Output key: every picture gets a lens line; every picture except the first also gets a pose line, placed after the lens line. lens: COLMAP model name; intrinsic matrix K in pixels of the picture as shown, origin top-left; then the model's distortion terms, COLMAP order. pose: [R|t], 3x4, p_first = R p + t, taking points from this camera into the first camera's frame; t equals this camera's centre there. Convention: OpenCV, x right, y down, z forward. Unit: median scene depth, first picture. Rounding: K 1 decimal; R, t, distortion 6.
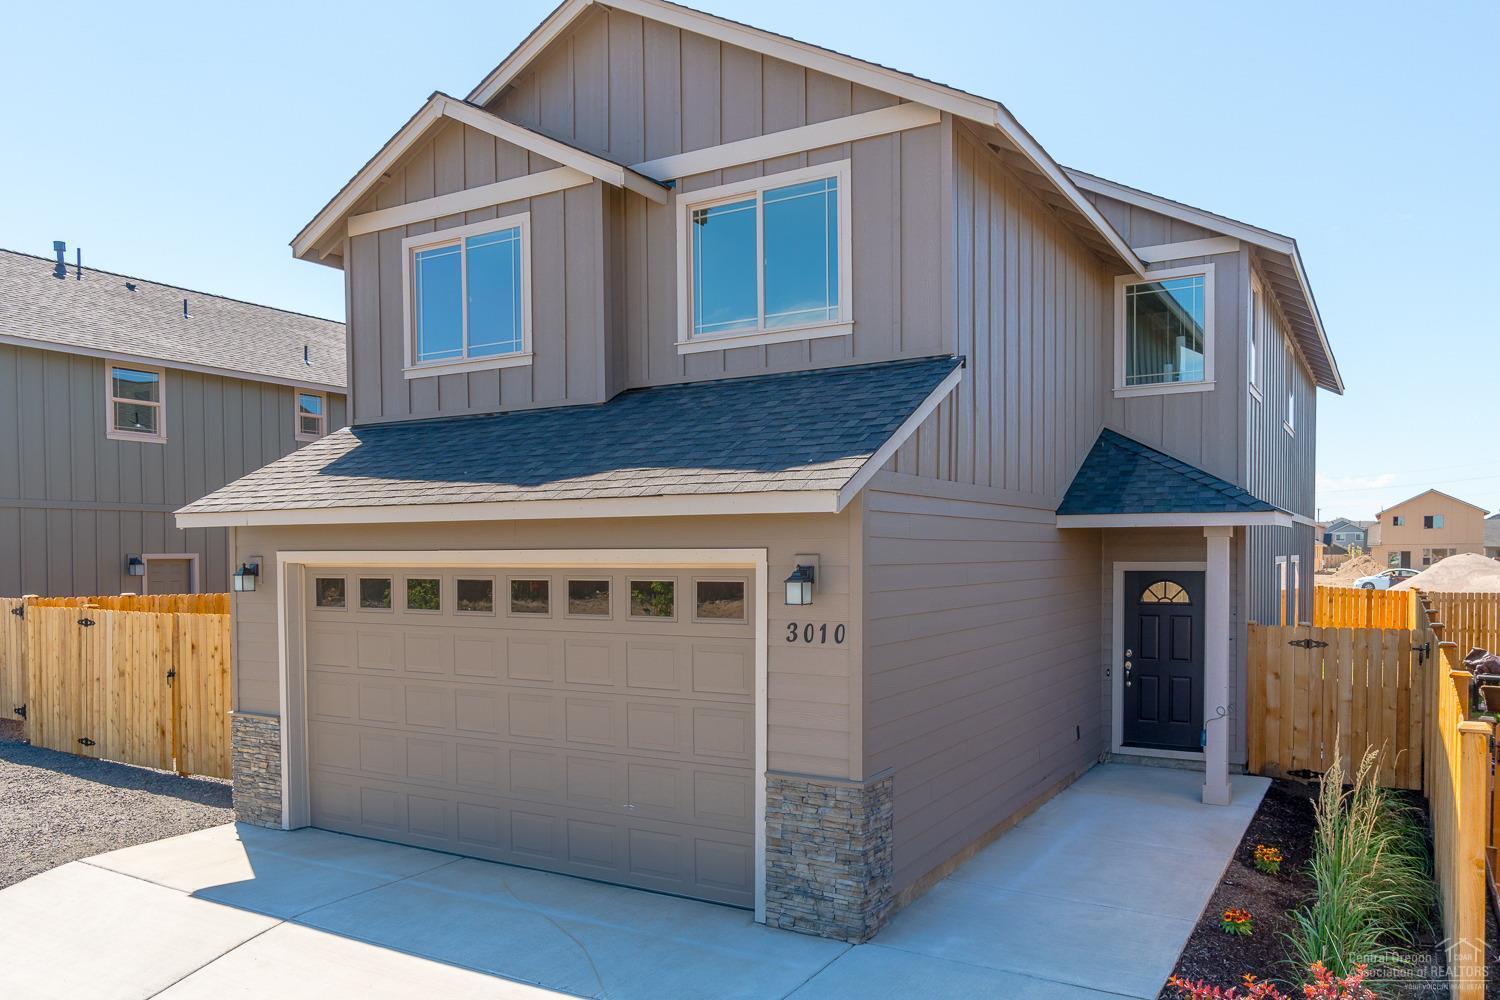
lens RADIAL K [[1085.8, 0, 756.3], [0, 1085.8, 589.3], [0, 0, 1]] dist [-0.005769, -0.000530]
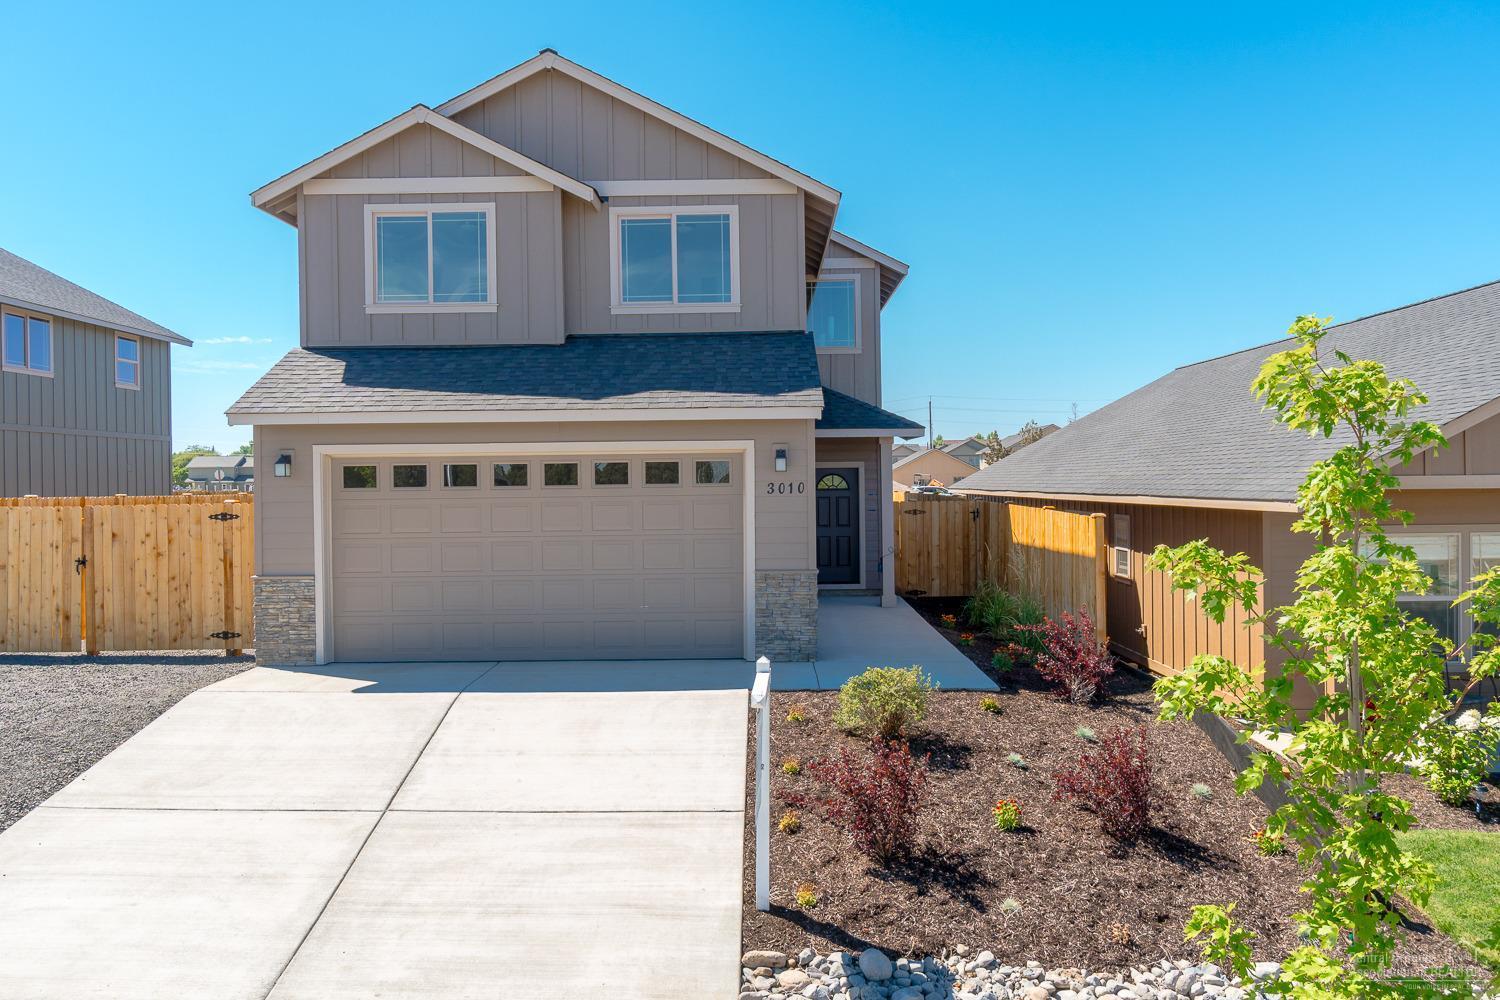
lens RADIAL K [[1085.8, 0, 748.8], [0, 1085.8, 492.2], [0, 0, 1]] dist [-0.005769, -0.000530]
pose [[0.868026, -0.010884, 0.496400, -0.617189], [0.024268, 0.999495, -0.020521, 0.057630], [-0.495926, 0.029860, 0.867851, -0.350926]]
